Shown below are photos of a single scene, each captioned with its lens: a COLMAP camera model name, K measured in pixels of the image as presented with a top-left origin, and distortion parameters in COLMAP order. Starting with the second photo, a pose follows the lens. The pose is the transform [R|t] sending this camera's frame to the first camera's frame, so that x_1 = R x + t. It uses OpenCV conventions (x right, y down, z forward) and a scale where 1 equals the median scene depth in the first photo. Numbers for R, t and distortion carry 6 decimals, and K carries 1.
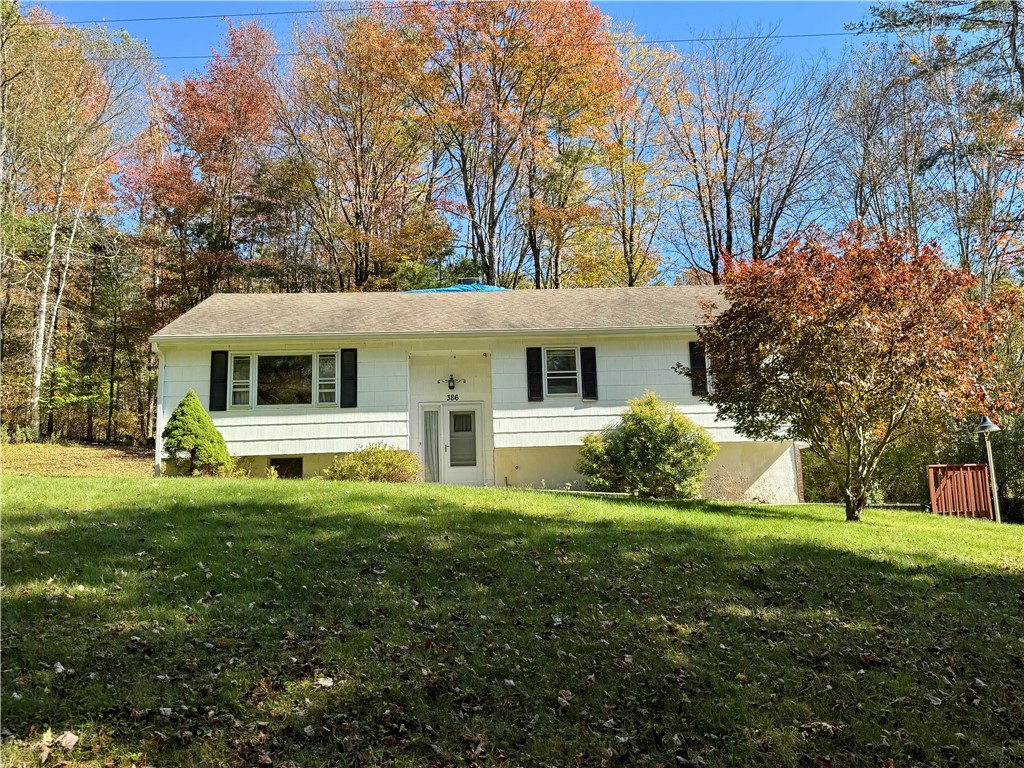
lens RADIAL K [[853.6, 0, 516.7], [0, 853.6, 376.5], [0, 0, 1]] dist [0.042419, -0.025815]
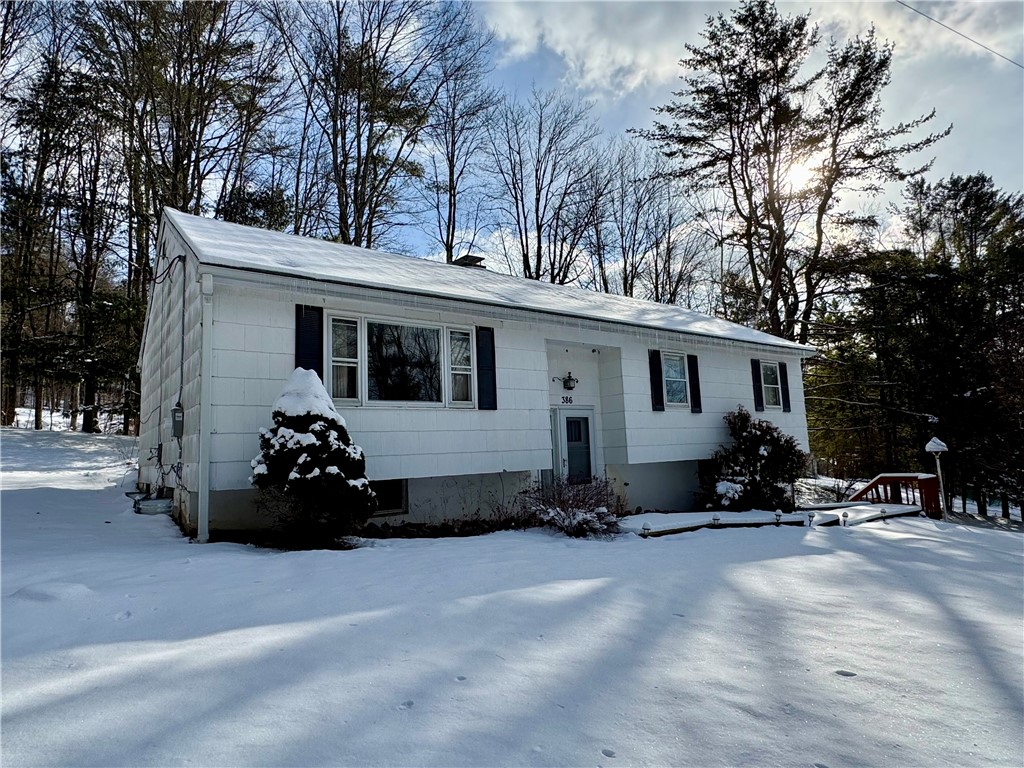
lens RADIAL K [[587.1, 0, 505.7], [0, 587.1, 380.3], [0, 0, 1]] dist [-0.019616, 0.000444]
pose [[0.838693, 0.070537, 0.540018, -0.439262], [-0.089679, 0.995928, 0.009191, 0.005674], [-0.537170, -0.056137, 0.841604, 0.566643]]
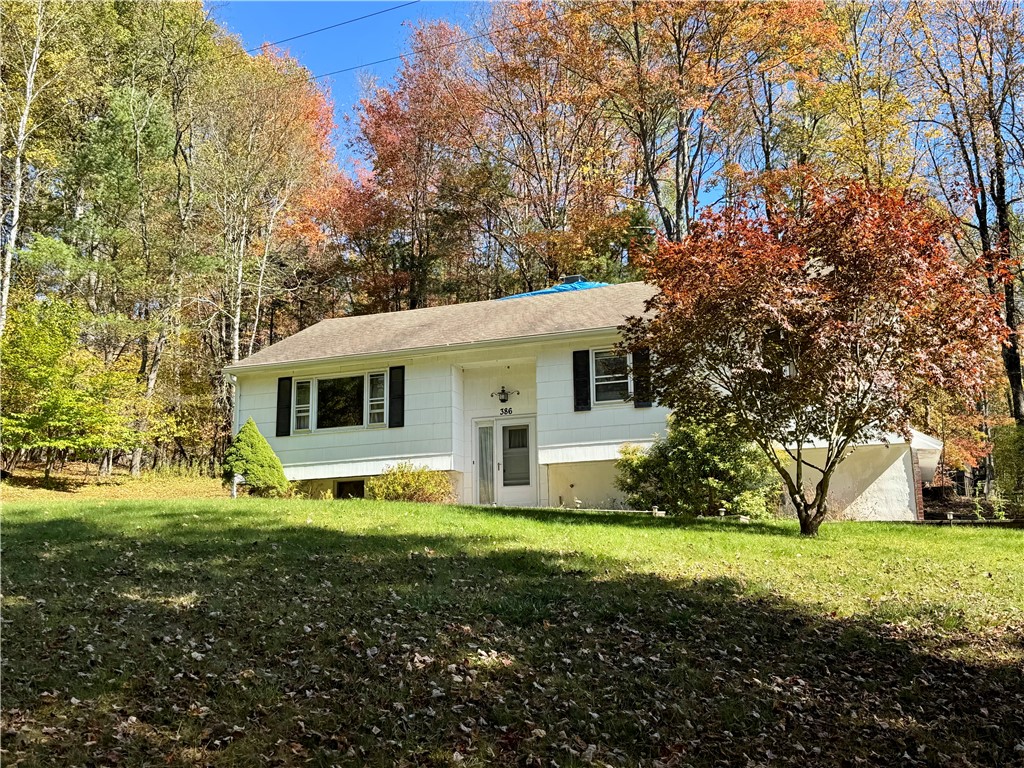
lens RADIAL K [[1030.1, 0, 509.0], [0, 1030.1, 381.6], [0, 0, 1]] dist [0.005031, 0.000000]
pose [[0.913368, -0.062275, -0.402345, 0.383423], [0.060107, 0.998029, -0.018025, 0.013093], [0.402675, -0.007721, 0.915311, -0.016487]]
